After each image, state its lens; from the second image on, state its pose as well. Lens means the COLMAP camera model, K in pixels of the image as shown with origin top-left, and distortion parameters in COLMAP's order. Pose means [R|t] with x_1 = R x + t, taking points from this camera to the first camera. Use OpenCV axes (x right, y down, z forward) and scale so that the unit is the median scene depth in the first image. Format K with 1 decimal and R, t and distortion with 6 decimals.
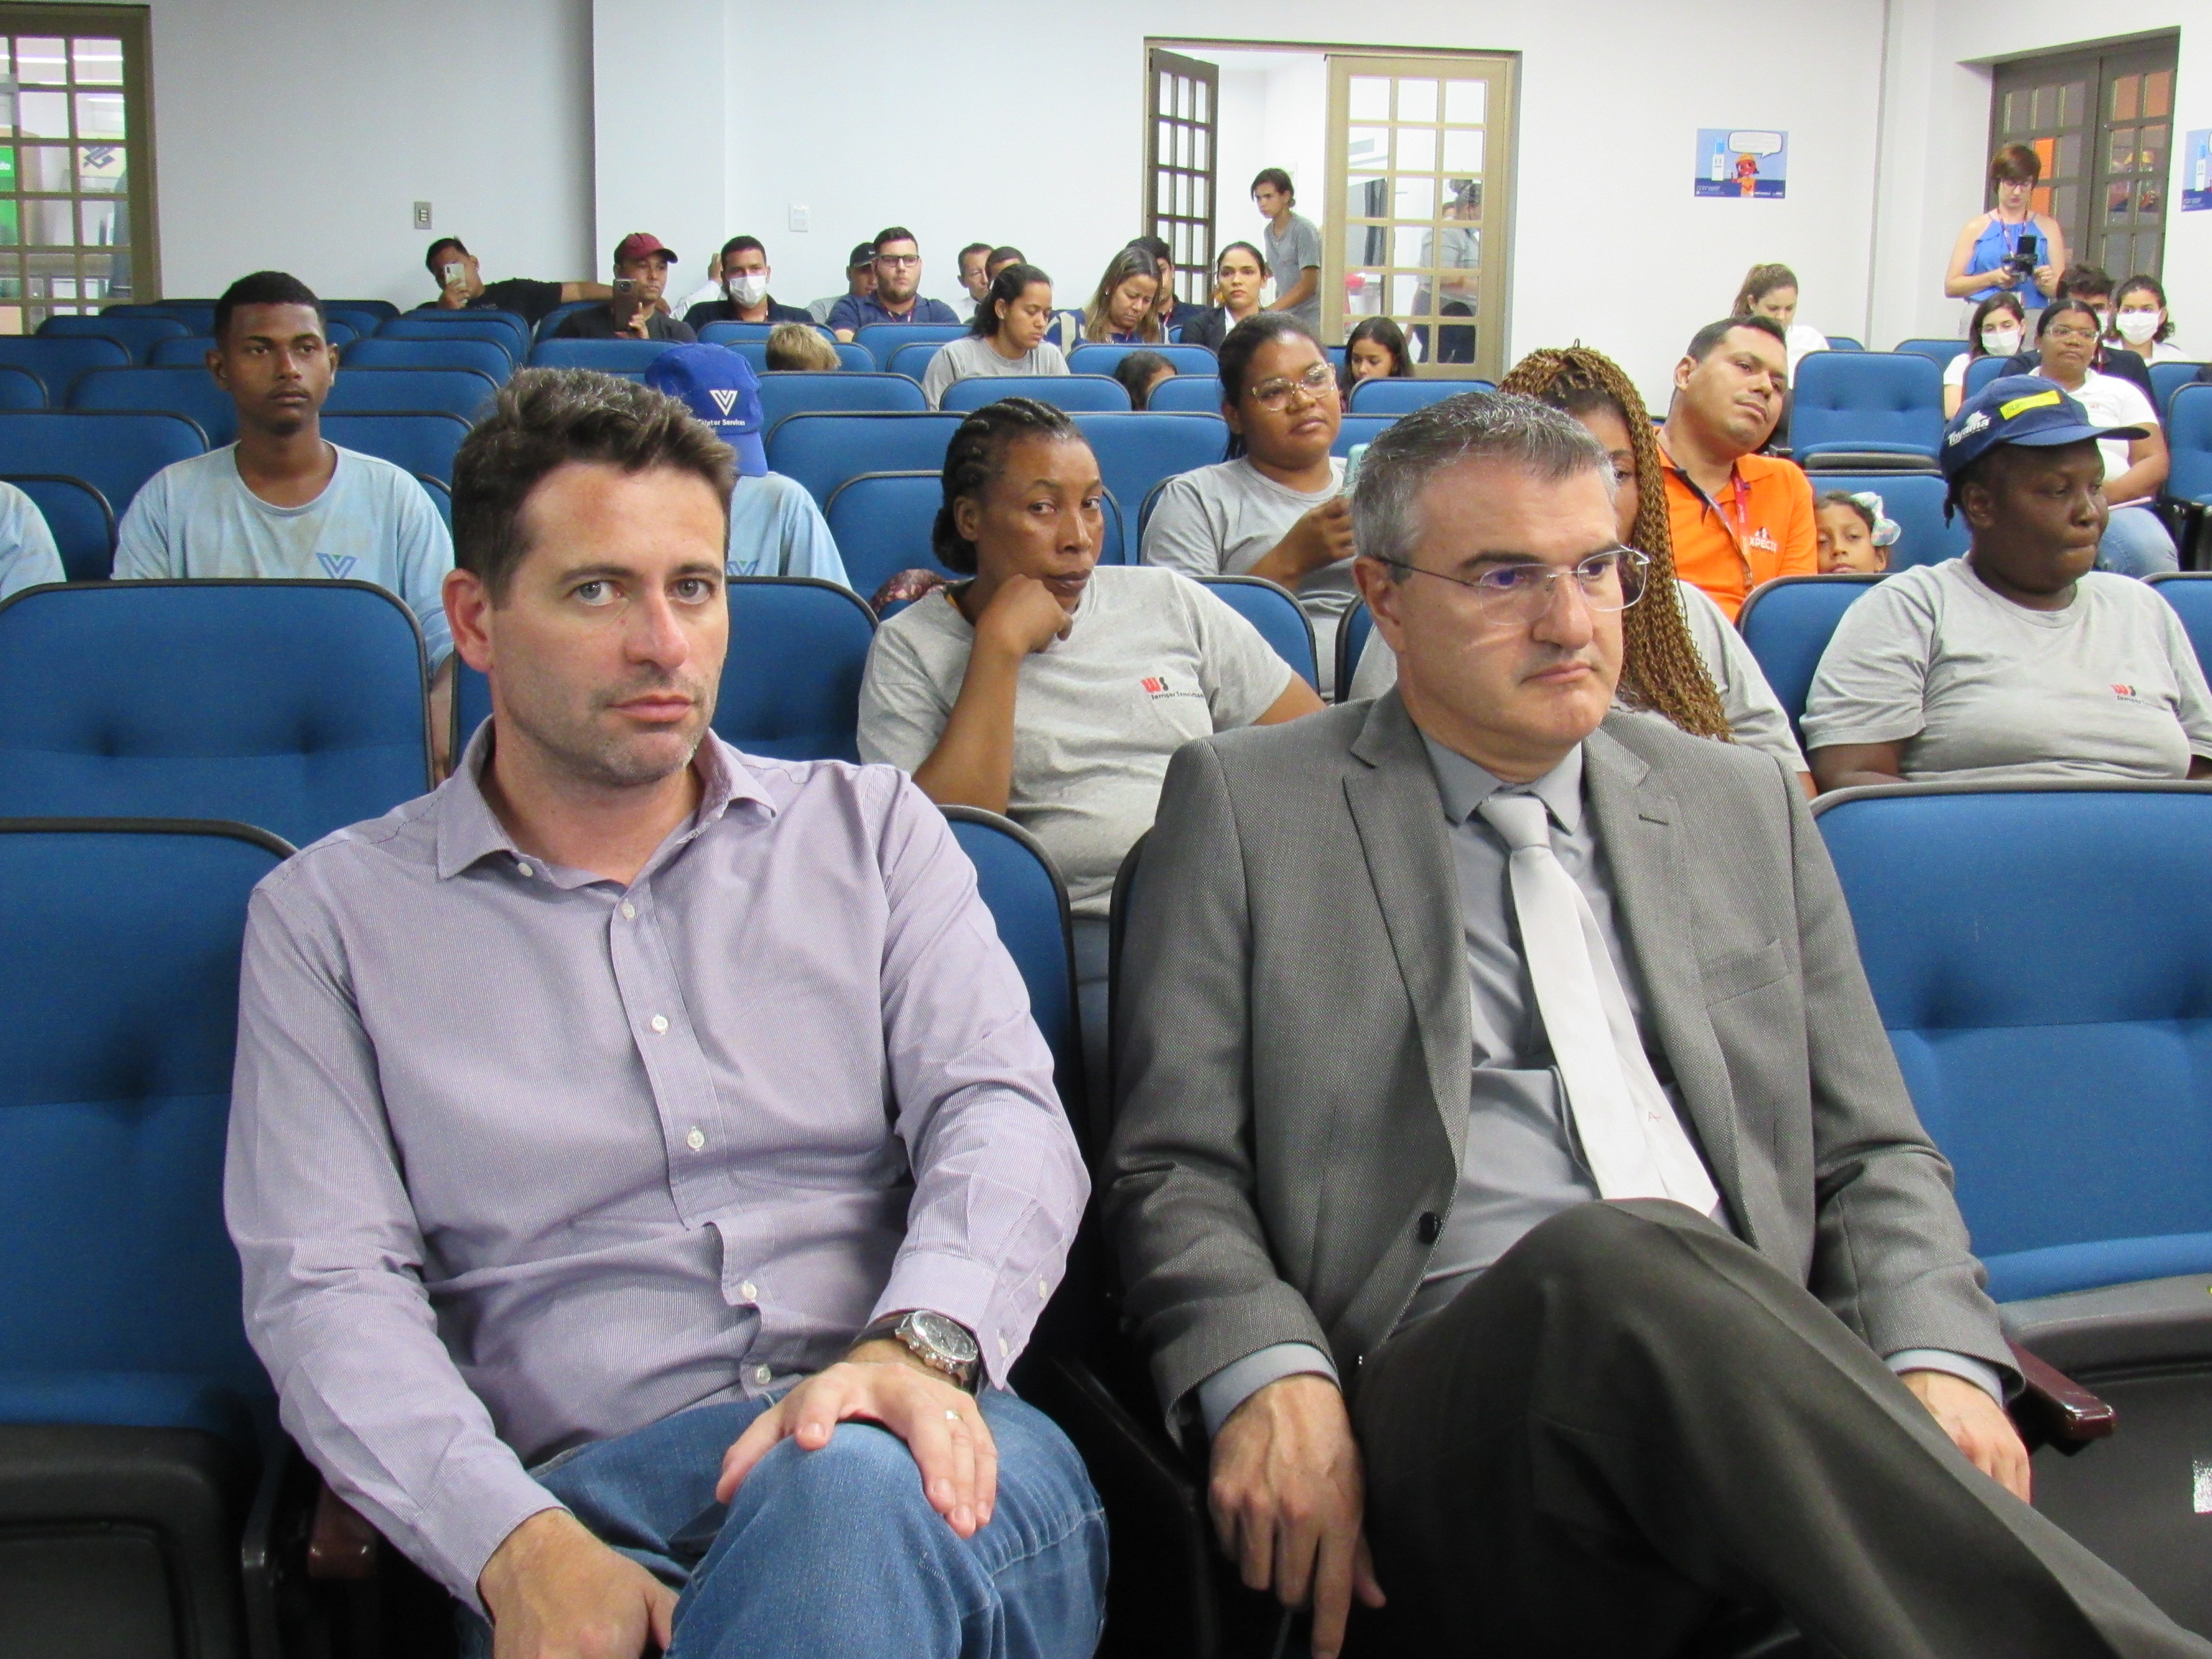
lens RADIAL K [[2698.8, 0, 1103.3], [0, 2698.8, 824.9], [0, 0, 1]] dist [-0.068134, 0.000000]
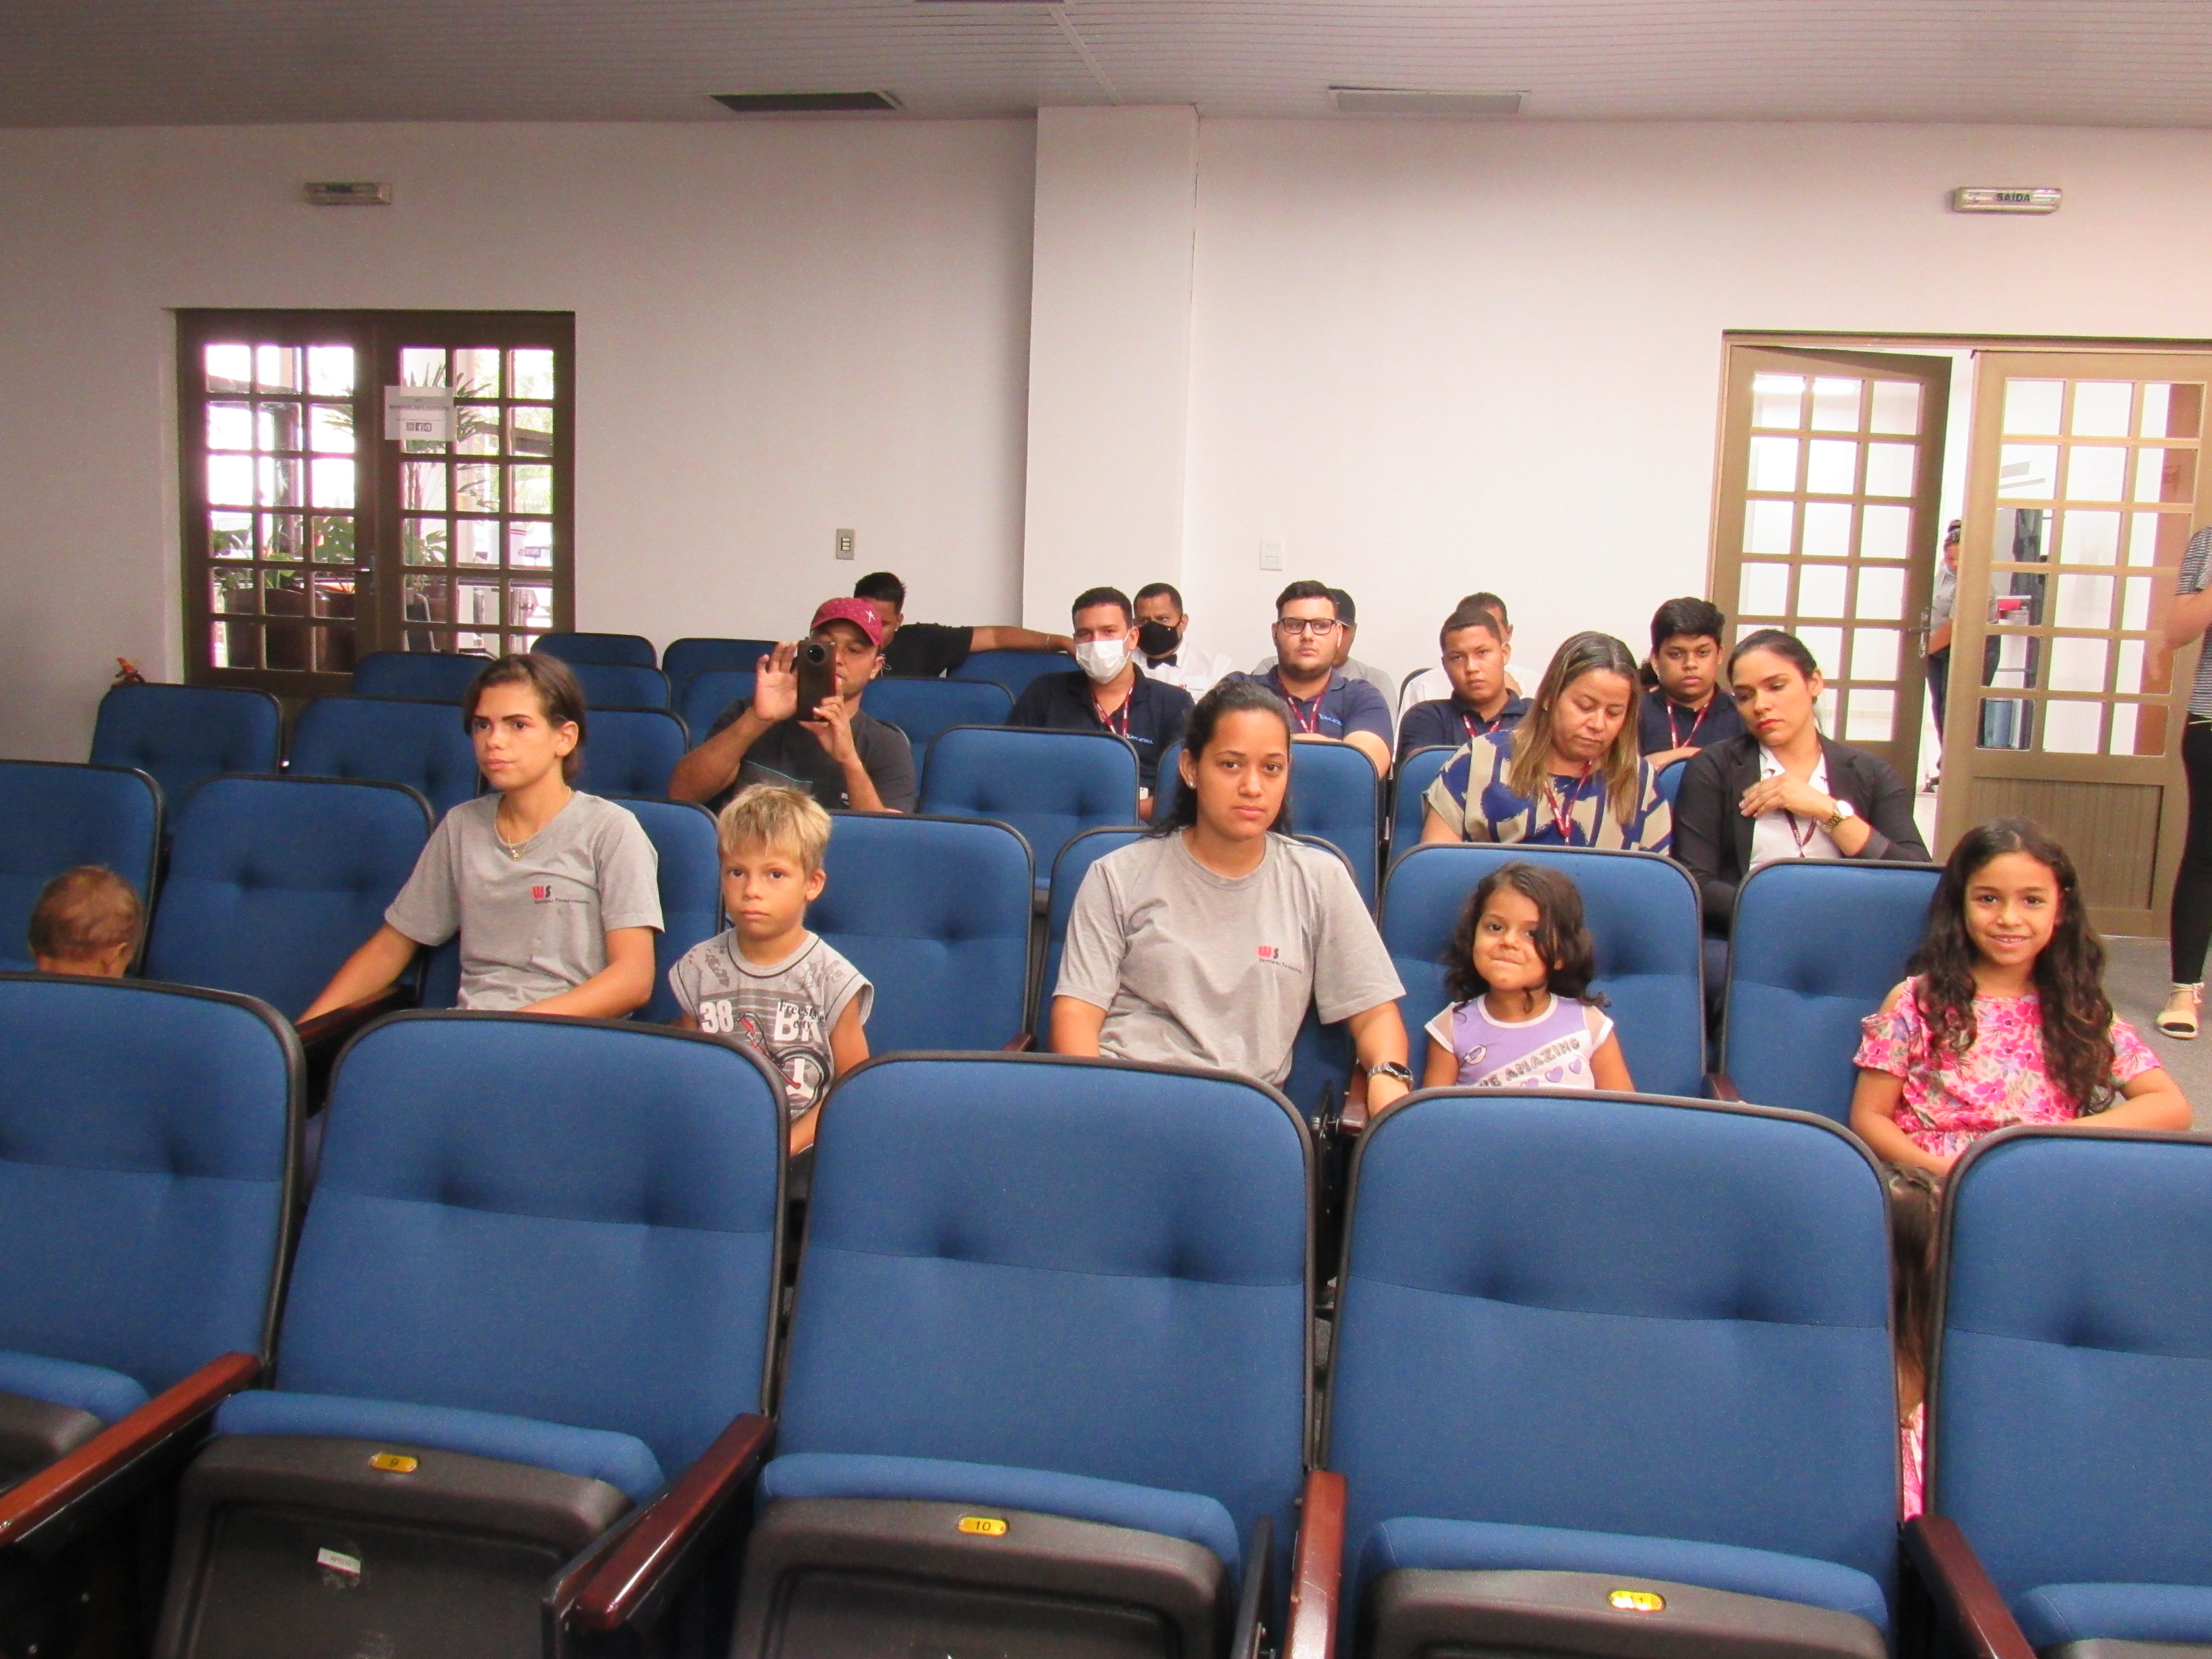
lens RADIAL K [[1952.7, 0, 1115.5], [0, 1952.7, 834.6], [0, 0, 1]] dist [-0.071972, 0.004790]
pose [[0.936351, 0.061660, -0.345607, 0.054893], [-0.082290, 0.995577, -0.045327, -0.114305], [0.341283, 0.070882, 0.937284, 0.450637]]
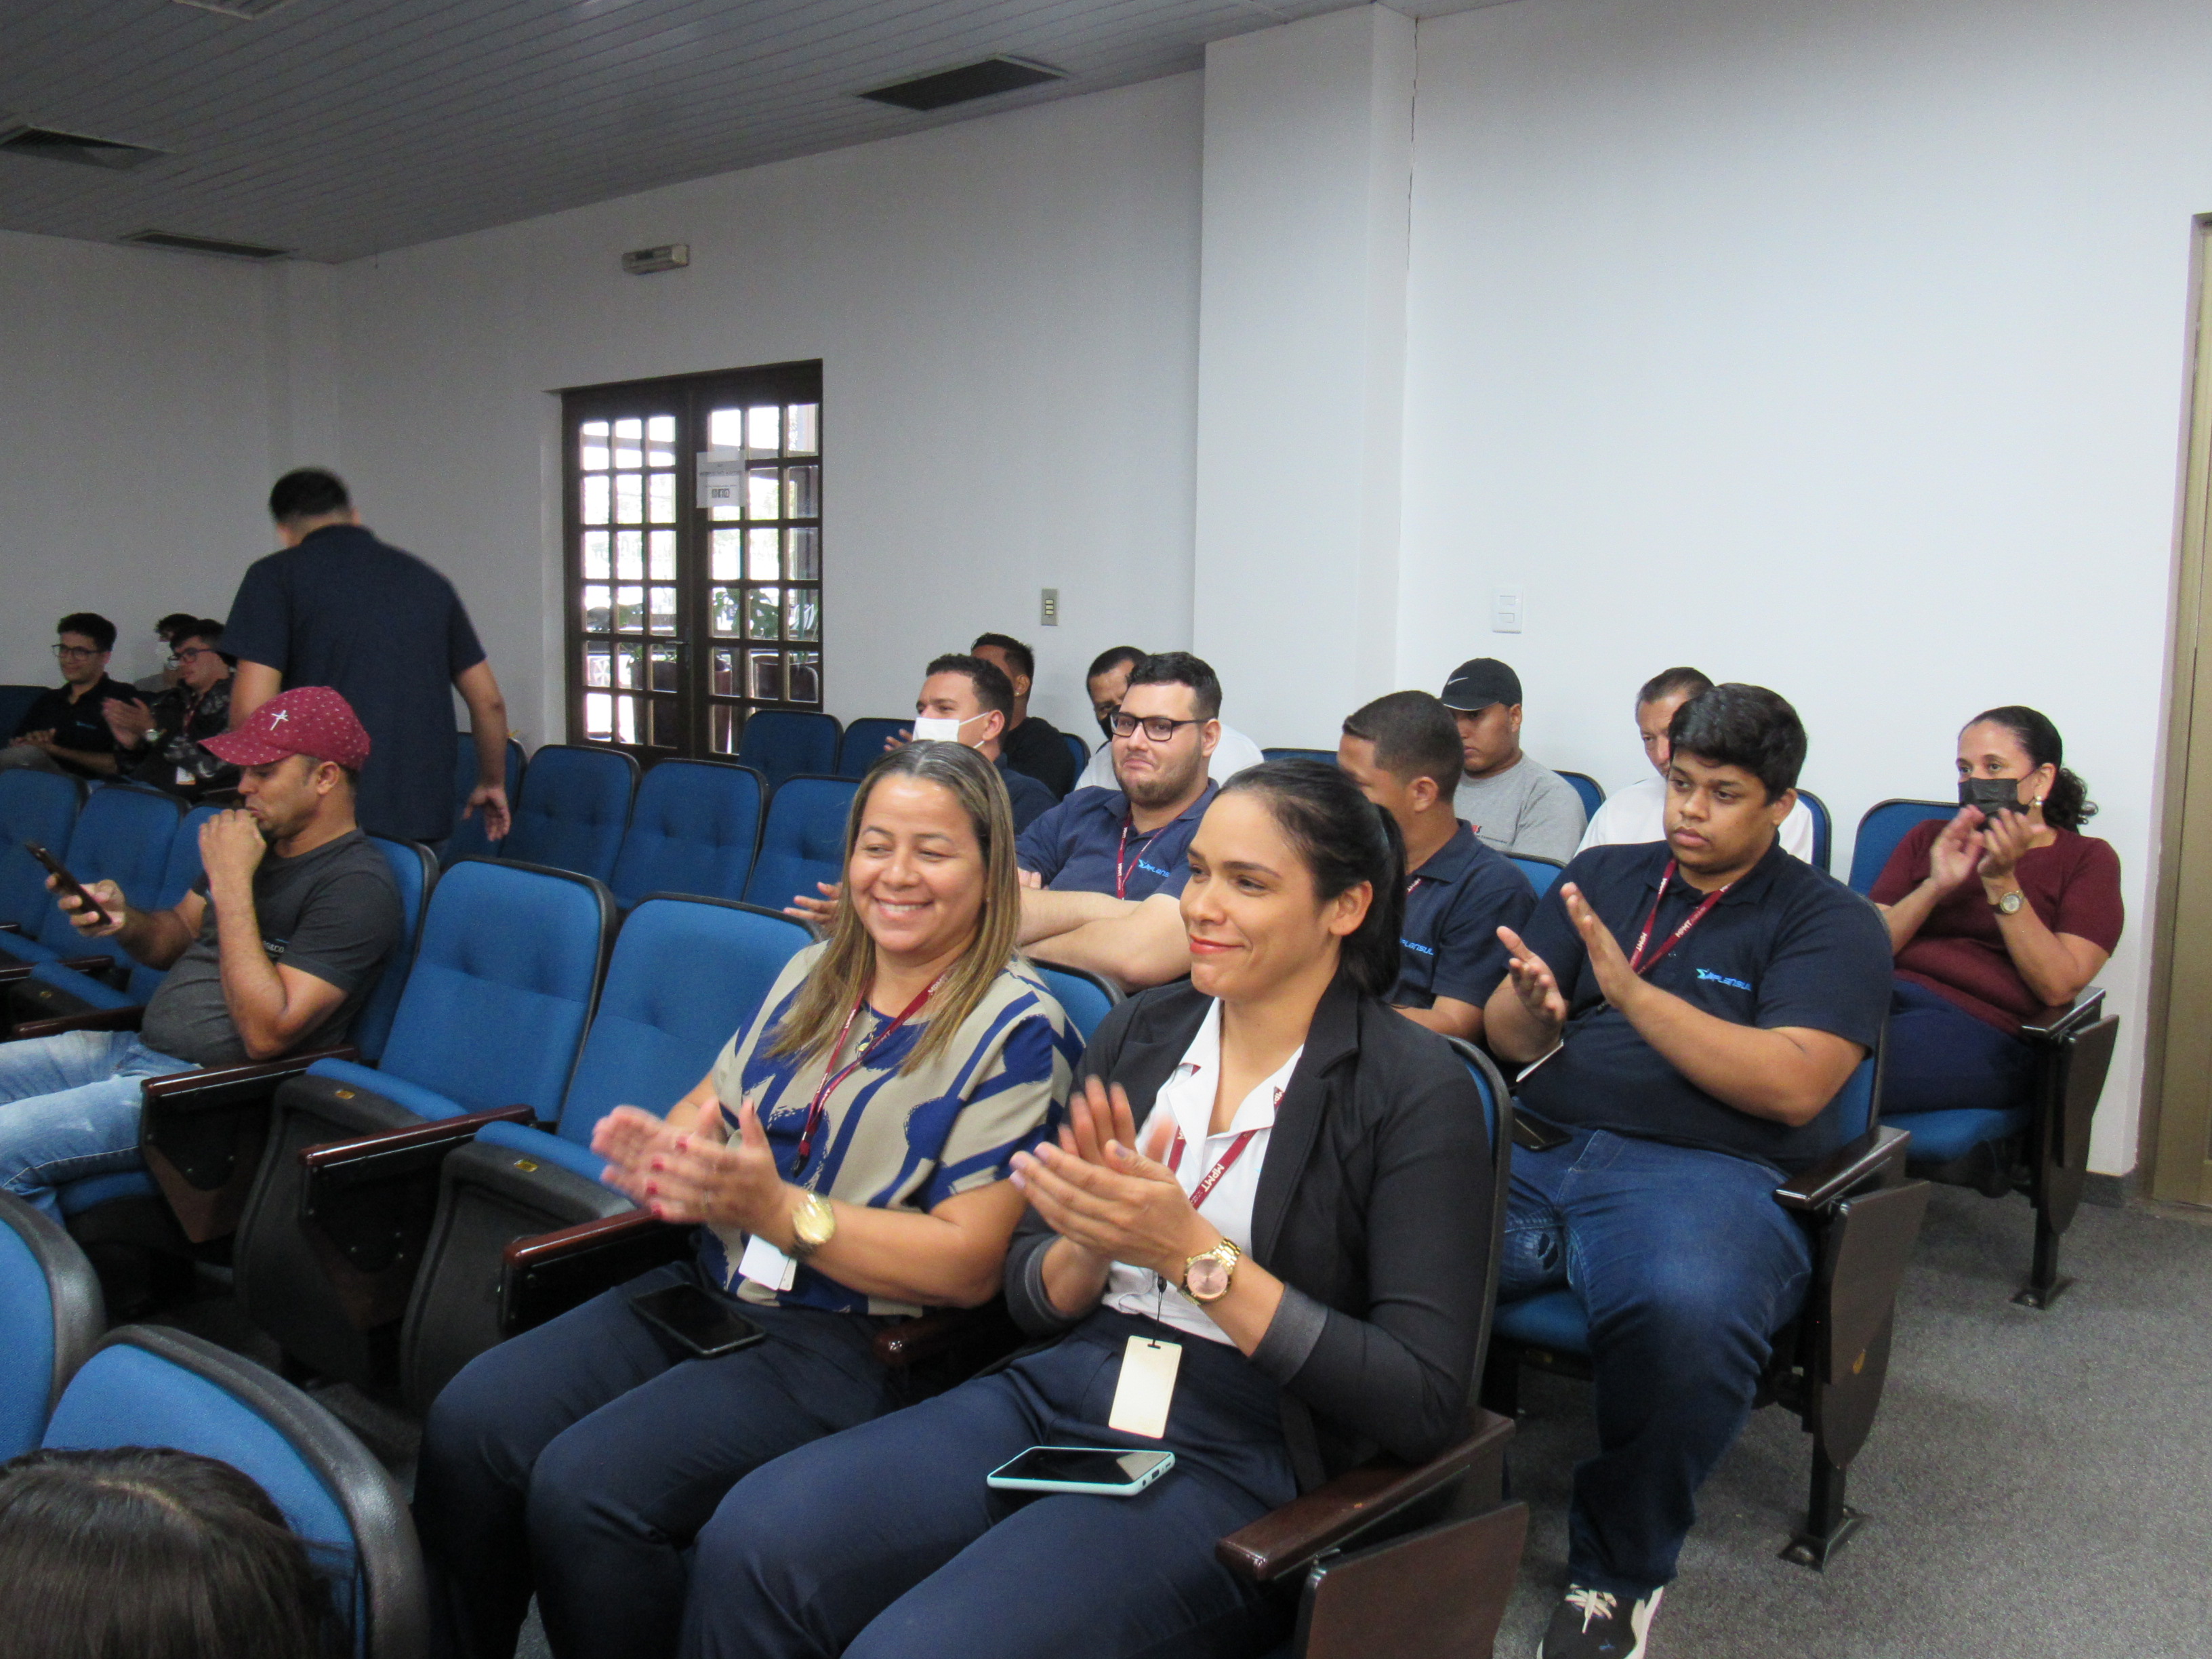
lens RADIAL K [[1952.7, 0, 1104.5], [0, 1952.7, 814.7], [0, 0, 1]] dist [-0.071972, 0.004790]
pose [[0.576290, 0.078471, -0.813469, 0.192775], [-0.143917, 0.989568, -0.006497, -0.174549], [0.804474, 0.120816, 0.581571, 0.726338]]
